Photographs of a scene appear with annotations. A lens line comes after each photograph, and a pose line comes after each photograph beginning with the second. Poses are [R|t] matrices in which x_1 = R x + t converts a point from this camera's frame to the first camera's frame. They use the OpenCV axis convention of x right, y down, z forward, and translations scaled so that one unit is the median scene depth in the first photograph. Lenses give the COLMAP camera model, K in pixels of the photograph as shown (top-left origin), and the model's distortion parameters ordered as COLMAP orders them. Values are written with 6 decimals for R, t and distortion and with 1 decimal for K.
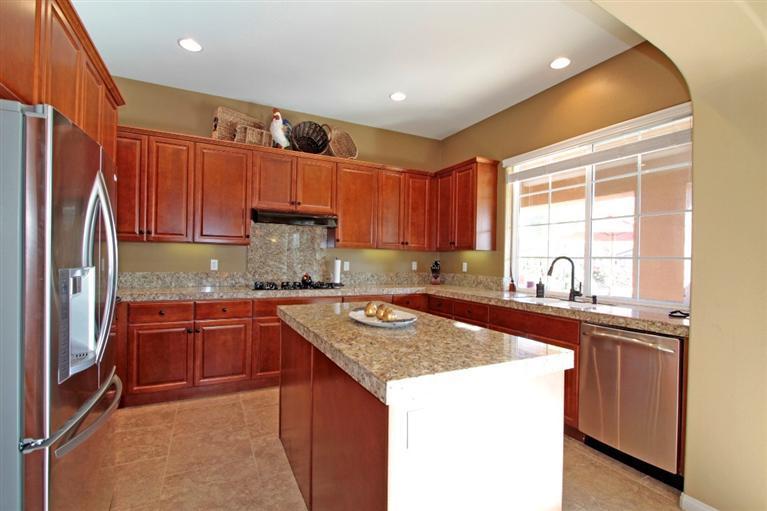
lens RADIAL K [[354.2, 0, 393.2], [0, 354.2, 258.3], [0, 0, 1]] dist [-0.012747, 0.000385]
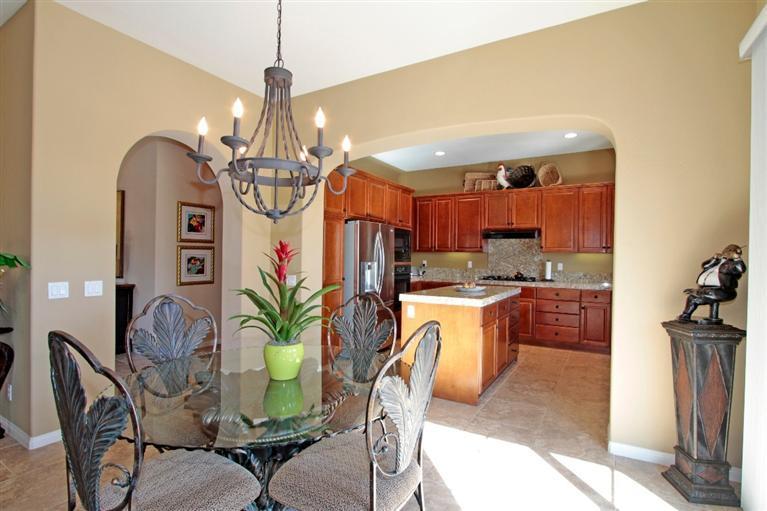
lens RADIAL K [[373.5, 0, 389.3], [0, 373.5, 256.9], [0, 0, 1]] dist [-0.004749, 0.000551]
pose [[0.534358, -0.011411, -0.845181, 0.764848], [-0.002469, 0.999884, -0.015061, 0.009723], [0.845255, 0.010135, 0.534267, -0.270157]]
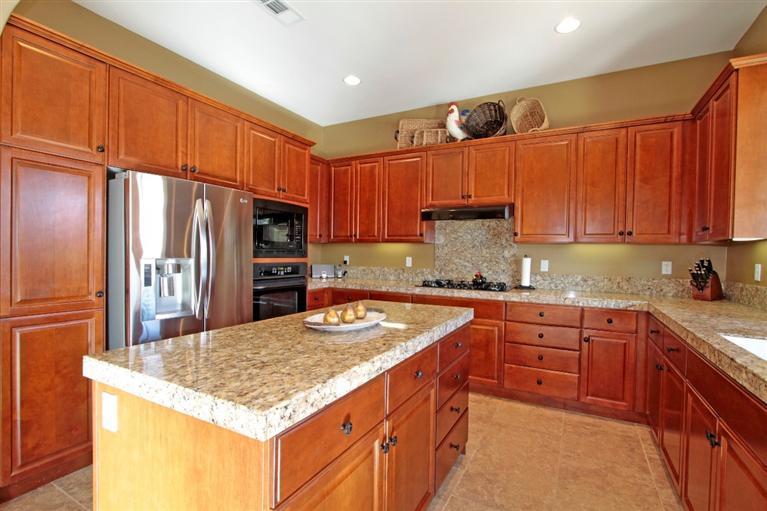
lens RADIAL K [[370.8, 0, 383.5], [0, 370.8, 255.5], [0, 0, 1]] dist [-0.005903, -0.001116]
pose [[0.567005, -0.002976, -0.823709, 0.394059], [-0.003492, 0.999976, -0.006017, 0.005973], [0.823707, 0.006288, 0.566980, 0.261230]]
